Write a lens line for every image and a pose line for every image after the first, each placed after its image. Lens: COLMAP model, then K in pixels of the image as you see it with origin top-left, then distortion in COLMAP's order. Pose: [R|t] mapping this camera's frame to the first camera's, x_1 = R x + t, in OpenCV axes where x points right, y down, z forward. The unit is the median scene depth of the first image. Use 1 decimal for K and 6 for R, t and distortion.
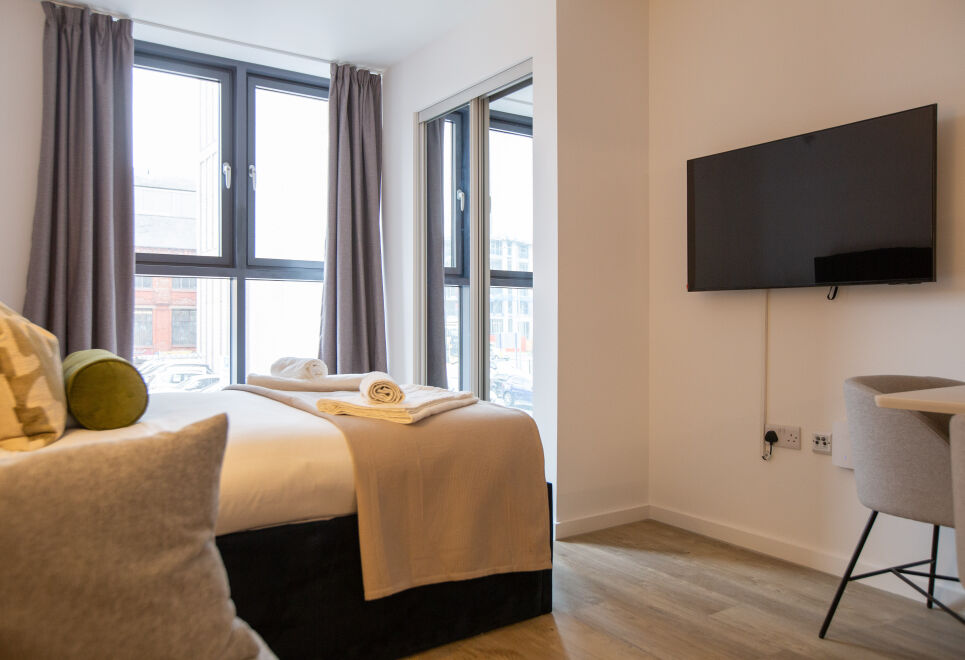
lens RADIAL K [[737.6, 0, 472.2], [0, 737.6, 321.7], [0, 0, 1]] dist [-0.021677, 0.070231]
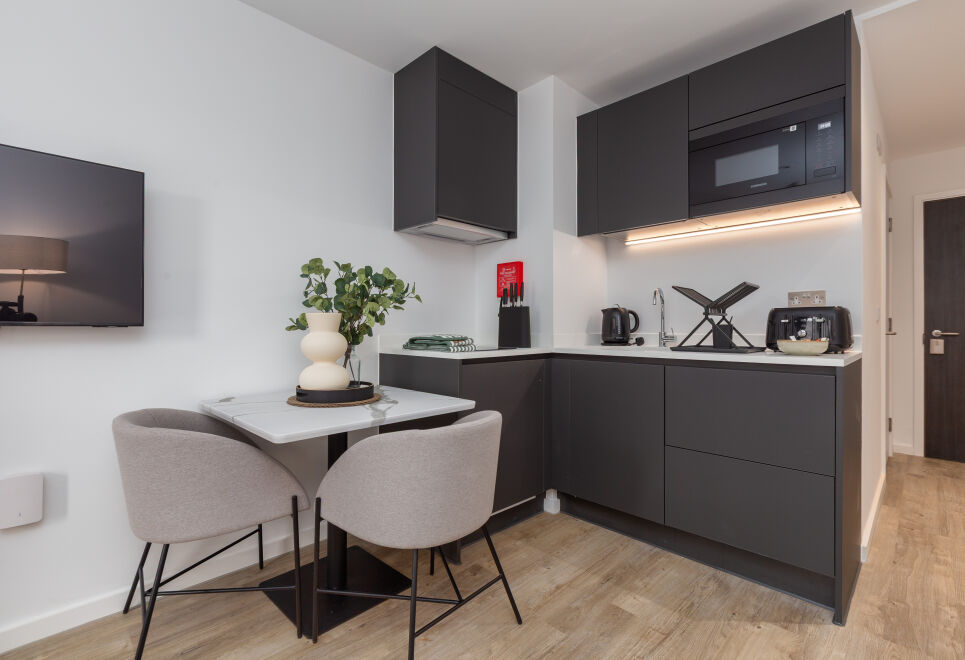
lens RADIAL K [[448.4, 0, 479.5], [0, 448.4, 327.4], [0, 0, 1]] dist [-0.000931, -0.000159]
pose [[-0.194227, 0.003195, 0.980951, -0.140946], [-0.001393, 0.999993, -0.003533, -0.043131], [-0.980956, -0.002053, -0.194221, 0.532944]]
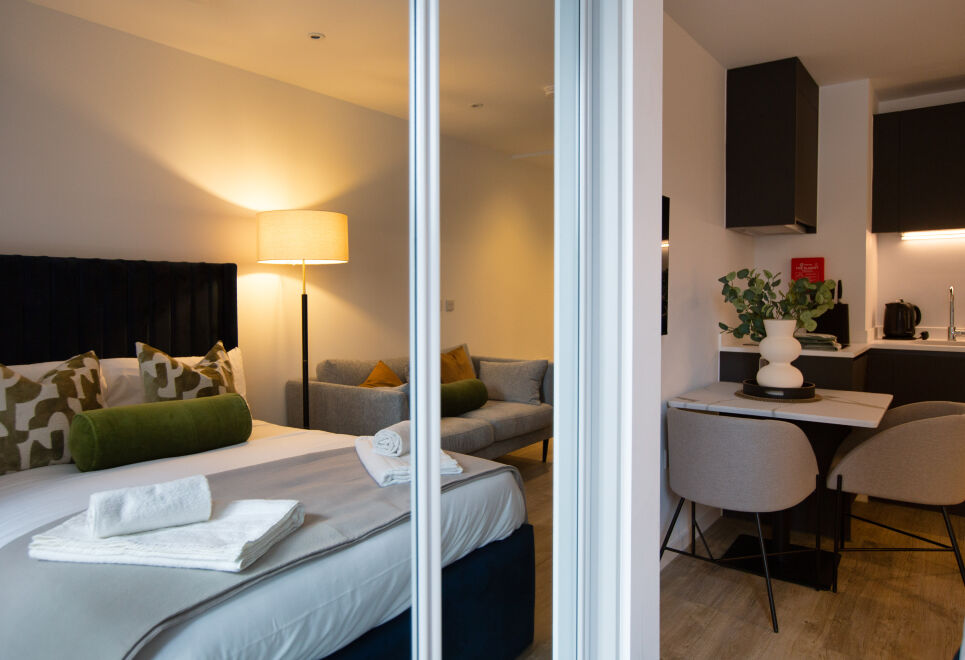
lens RADIAL K [[673.9, 0, 484.4], [0, 673.9, 307.0], [0, 0, 1]] dist [-0.032533, 0.057313]
pose [[-0.358113, -0.012843, 0.933590, -0.310060], [-0.000478, 0.999908, 0.013572, -0.101641], [-0.933678, 0.004414, -0.358086, 1.479948]]
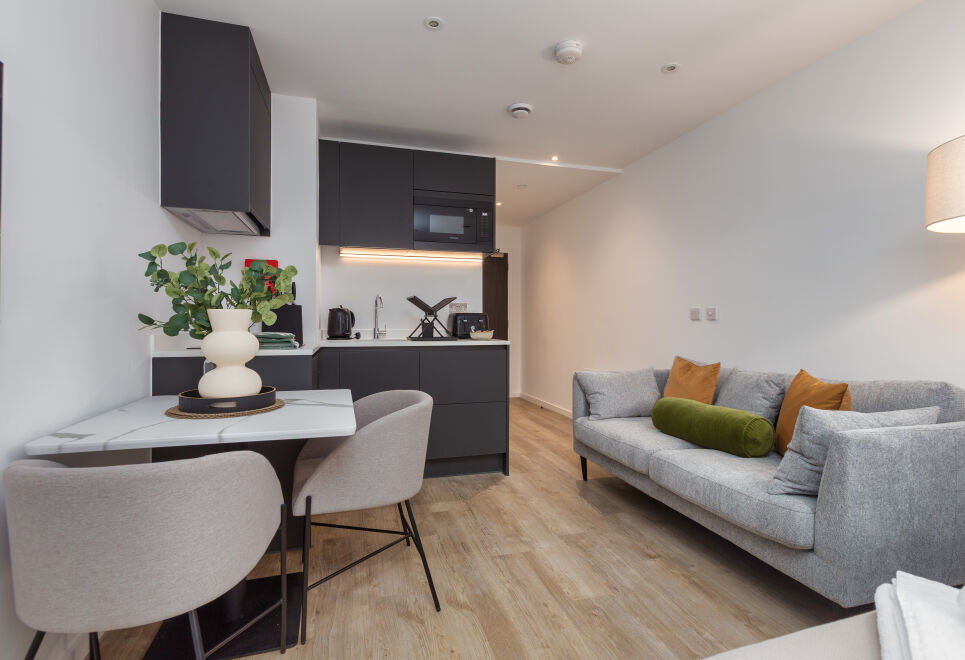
lens RADIAL K [[448.4, 0, 479.5], [0, 448.4, 327.4], [0, 0, 1]] dist [-0.000931, -0.000159]
pose [[-0.957078, 0.000440, 0.289831, 0.078087], [0.001990, 0.999985, 0.005053, -0.044947], [-0.289825, 0.005413, -0.957064, 1.084393]]
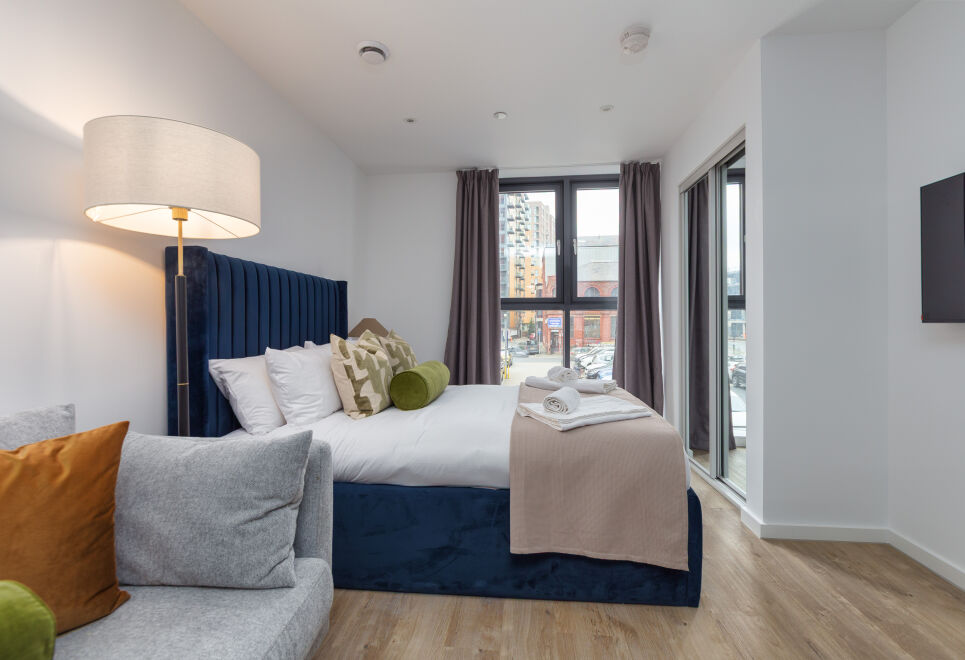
lens RADIAL K [[444.6, 0, 471.4], [0, 444.6, 321.8], [0, 0, 1]] dist [0.000082, 0.000238]
pose [[0.762021, -0.007065, -0.647514, 0.255807], [0.005408, 0.999975, -0.004546, -0.049151], [0.647530, -0.000038, 0.762040, 0.200610]]
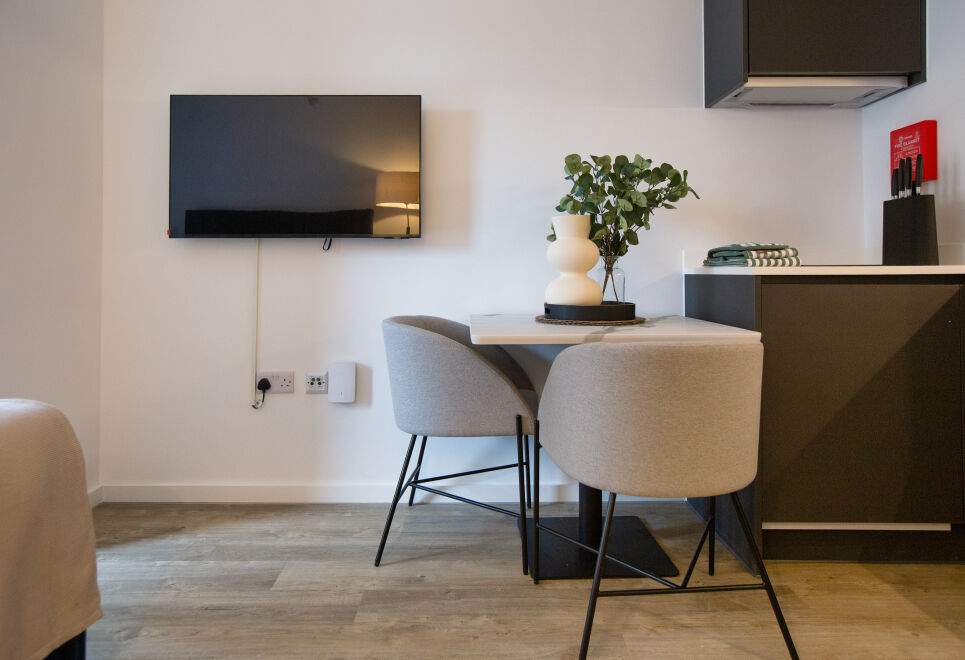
lens RADIAL K [[636.0, 0, 473.1], [0, 636.0, 254.8], [0, 0, 1]] dist [-0.030202, 0.034551]
pose [[0.543417, 0.022544, 0.839160, -0.183876], [0.000507, 0.999630, -0.027183, 0.002229], [-0.839463, 0.015197, 0.543205, 0.303603]]
